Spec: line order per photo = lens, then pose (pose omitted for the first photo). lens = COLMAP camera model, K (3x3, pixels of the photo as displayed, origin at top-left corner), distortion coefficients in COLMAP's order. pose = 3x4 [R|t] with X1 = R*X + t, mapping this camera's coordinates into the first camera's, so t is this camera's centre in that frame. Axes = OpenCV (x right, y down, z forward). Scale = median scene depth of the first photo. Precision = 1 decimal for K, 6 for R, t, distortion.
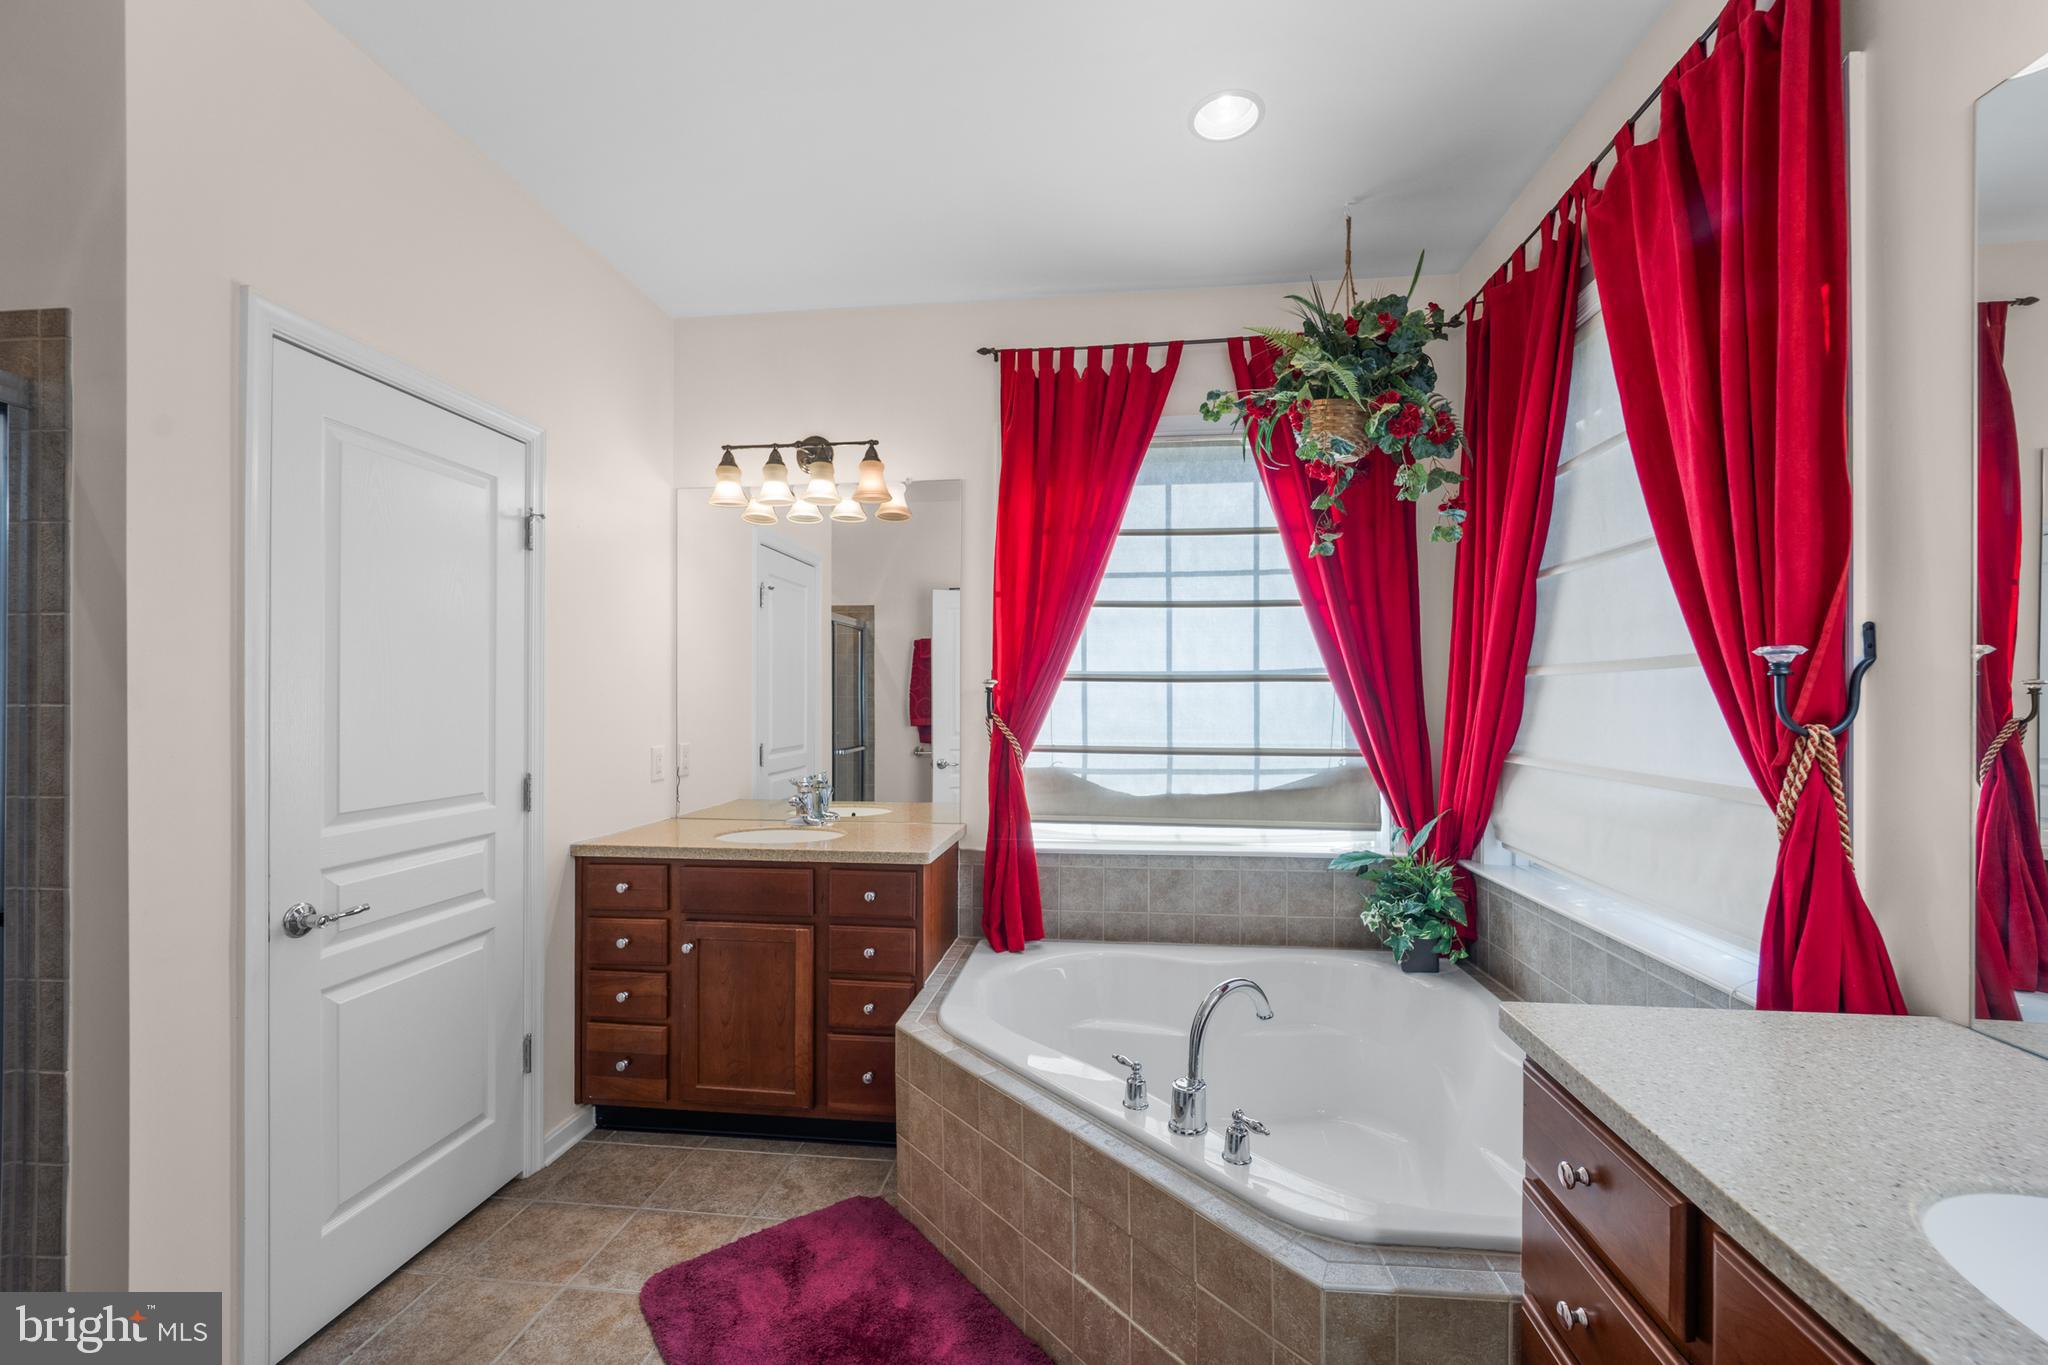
lens RADIAL K [[847.0, 0, 1018.0], [0, 847.0, 696.1], [0, 0, 1]] dist [-0.001968, -0.002016]
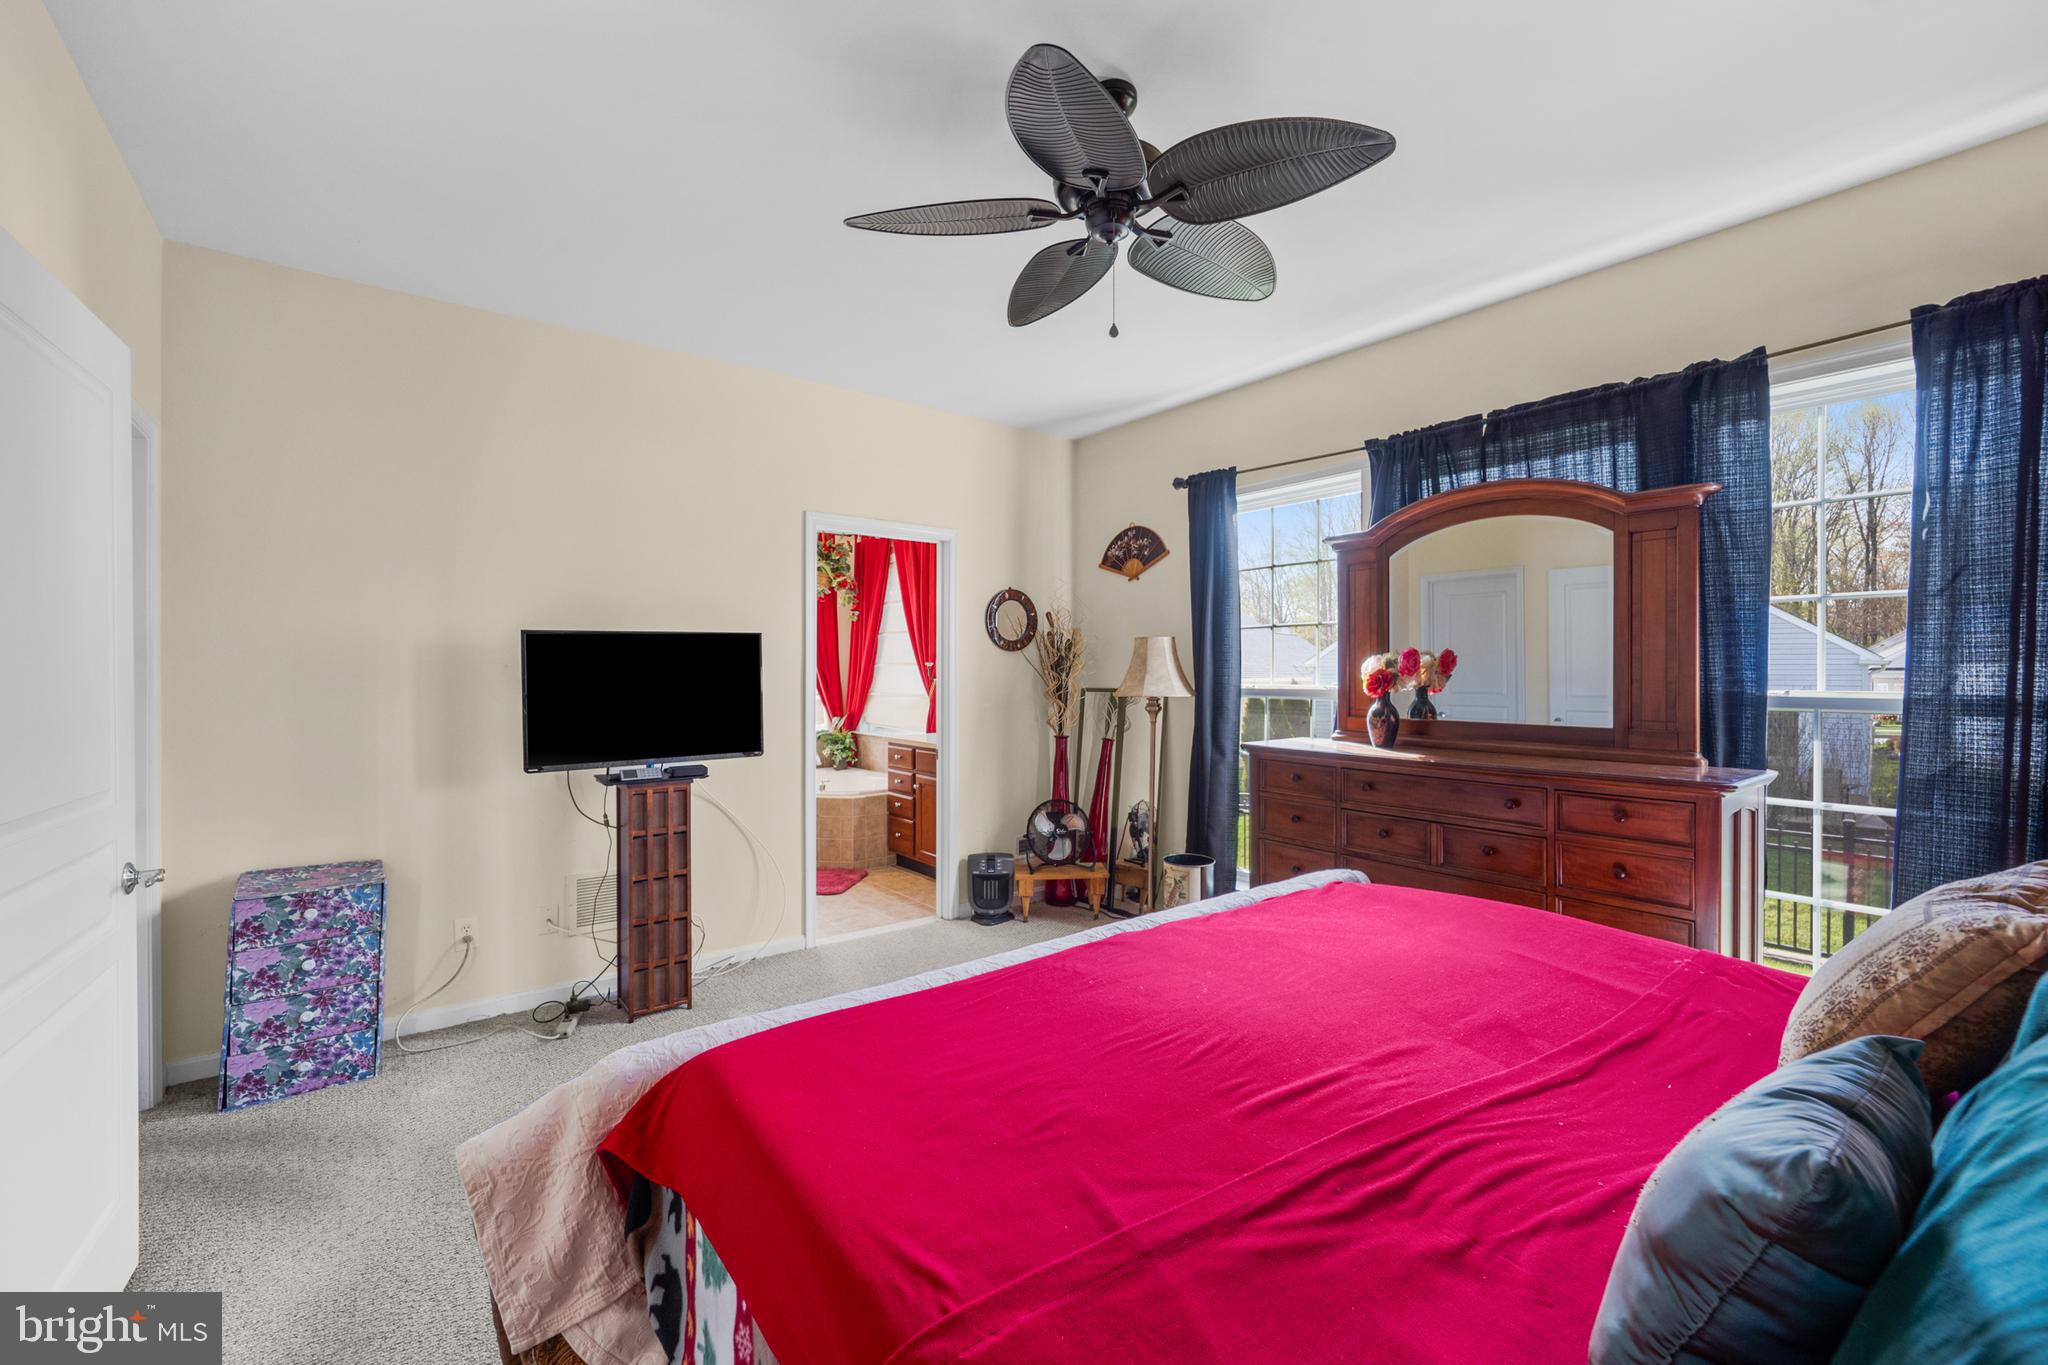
lens RADIAL K [[847.0, 0, 1019.4], [0, 847.0, 677.1], [0, 0, 1]] dist [-0.001968, -0.002016]
pose [[0.702836, 0.001233, 0.711351, -1.332881], [-0.004239, 0.999988, 0.002456, 0.006533], [-0.711340, -0.004742, 0.702833, -1.690265]]
